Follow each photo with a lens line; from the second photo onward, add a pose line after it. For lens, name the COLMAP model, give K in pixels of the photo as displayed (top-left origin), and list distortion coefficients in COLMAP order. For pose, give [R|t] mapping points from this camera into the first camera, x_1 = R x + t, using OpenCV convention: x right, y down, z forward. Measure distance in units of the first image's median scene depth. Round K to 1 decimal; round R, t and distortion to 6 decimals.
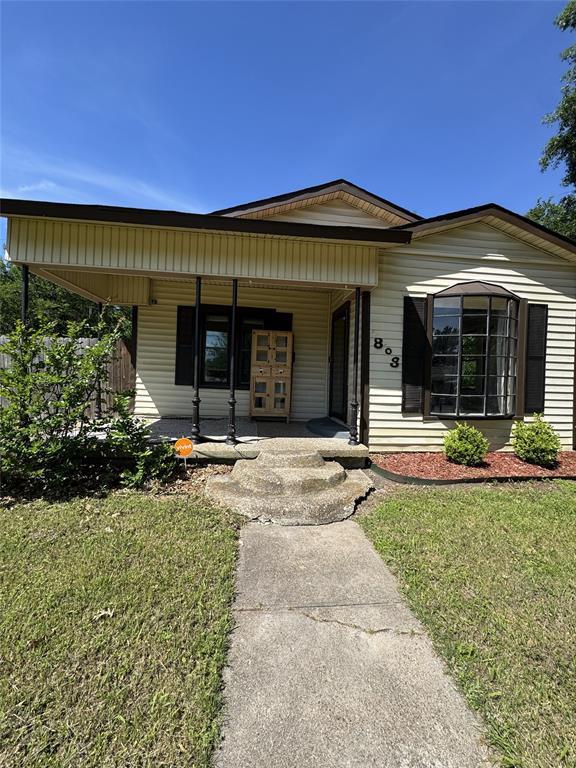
lens RADIAL K [[308.4, 0, 284.9], [0, 308.4, 380.2], [0, 0, 1]] dist [-0.003719, 0.000268]
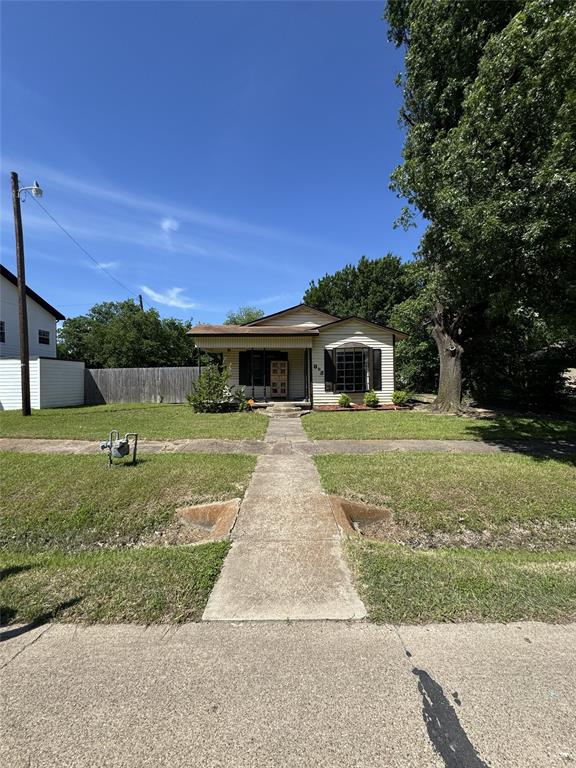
lens RADIAL K [[308.4, 0, 289.5], [0, 308.4, 385.6], [0, 0, 1]] dist [-0.003719, 0.000268]
pose [[0.997953, -0.037292, -0.051946, 0.204352], [0.037674, 0.999270, 0.006401, 0.025126], [0.051669, -0.008345, 0.998629, -1.811100]]
